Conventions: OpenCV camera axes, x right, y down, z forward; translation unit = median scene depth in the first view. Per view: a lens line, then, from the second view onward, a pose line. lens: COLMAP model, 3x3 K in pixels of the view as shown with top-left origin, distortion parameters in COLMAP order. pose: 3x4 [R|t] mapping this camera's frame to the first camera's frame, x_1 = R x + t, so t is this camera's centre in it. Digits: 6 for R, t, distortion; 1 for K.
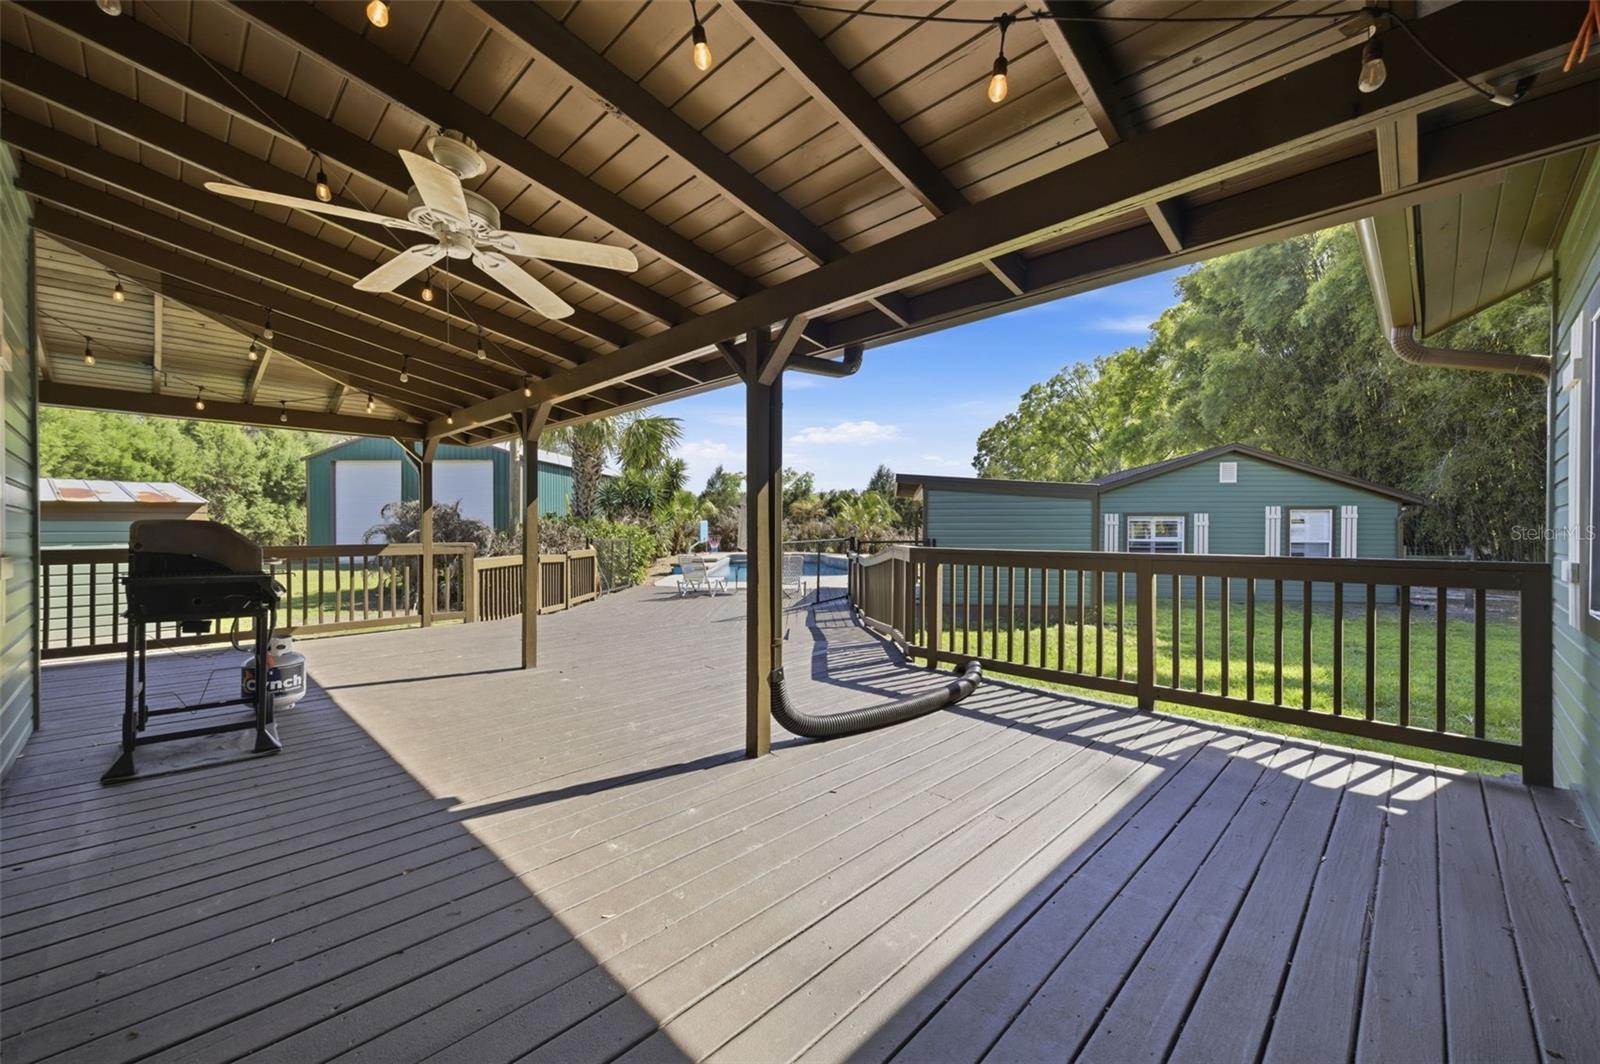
lens RADIAL K [[604.7, 0, 797.3], [0, 604.7, 534.6], [0, 0, 1]] dist [0.056959, -0.020276]
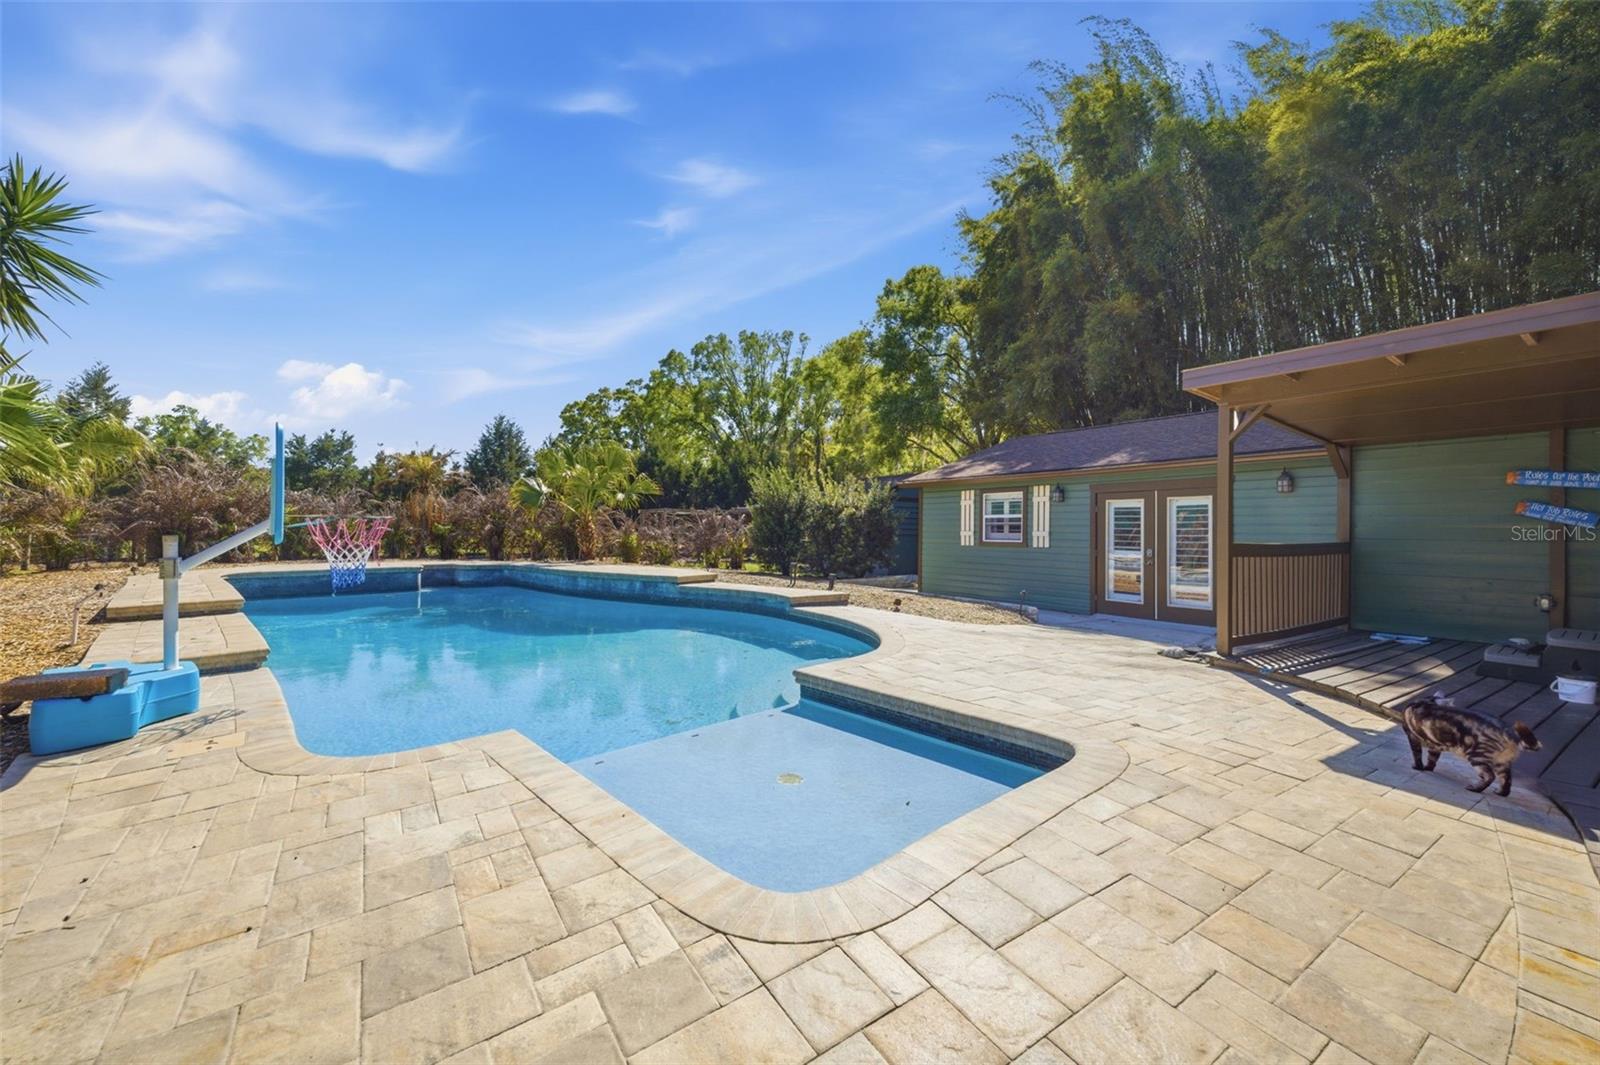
lens RADIAL K [[604.7, 0, 797.3], [0, 604.7, 535.1], [0, 0, 1]] dist [0.056959, -0.020276]
pose [[0.727124, -0.002095, 0.686503, -0.074858], [-0.003316, 0.999973, 0.006564, 0.004485], [-0.686498, -0.007049, 0.727097, 0.326934]]
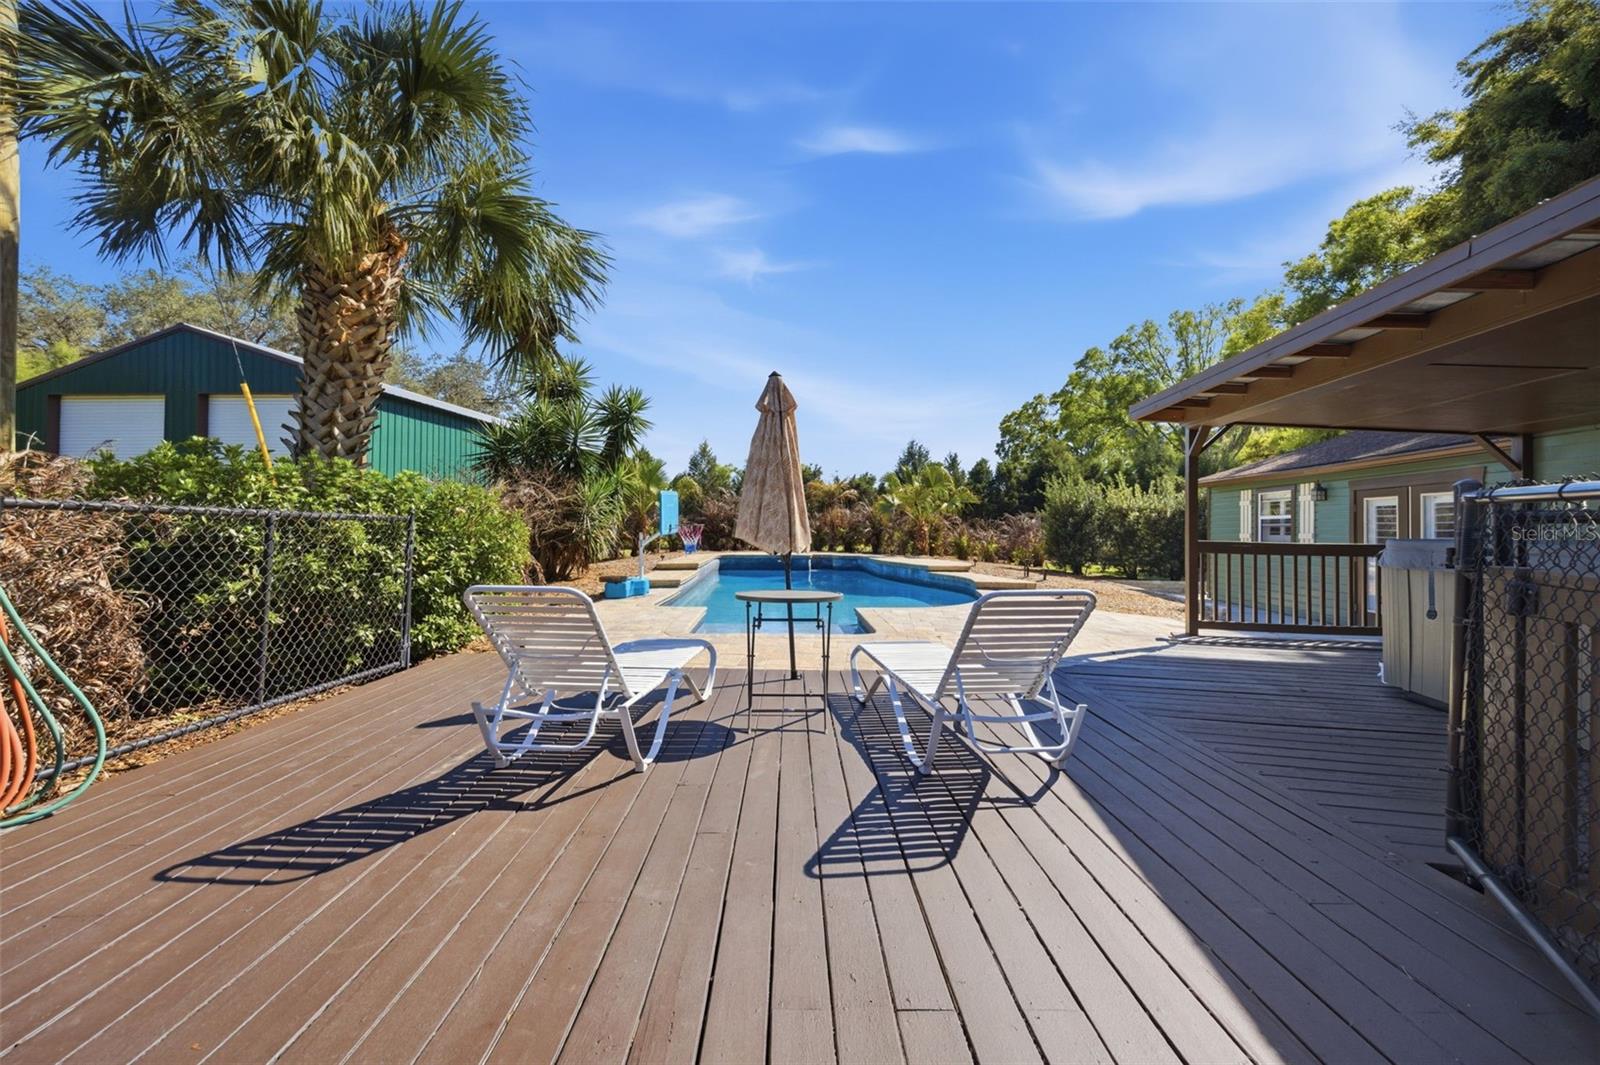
lens RADIAL K [[604.7, 0, 797.3], [0, 604.7, 535.1], [0, 0, 1]] dist [0.056959, -0.020276]
pose [[0.999797, 0.006135, 0.019187, -0.024851], [-0.006215, 0.999972, 0.004146, 0.005049], [-0.019161, -0.004265, 0.999807, 0.217815]]
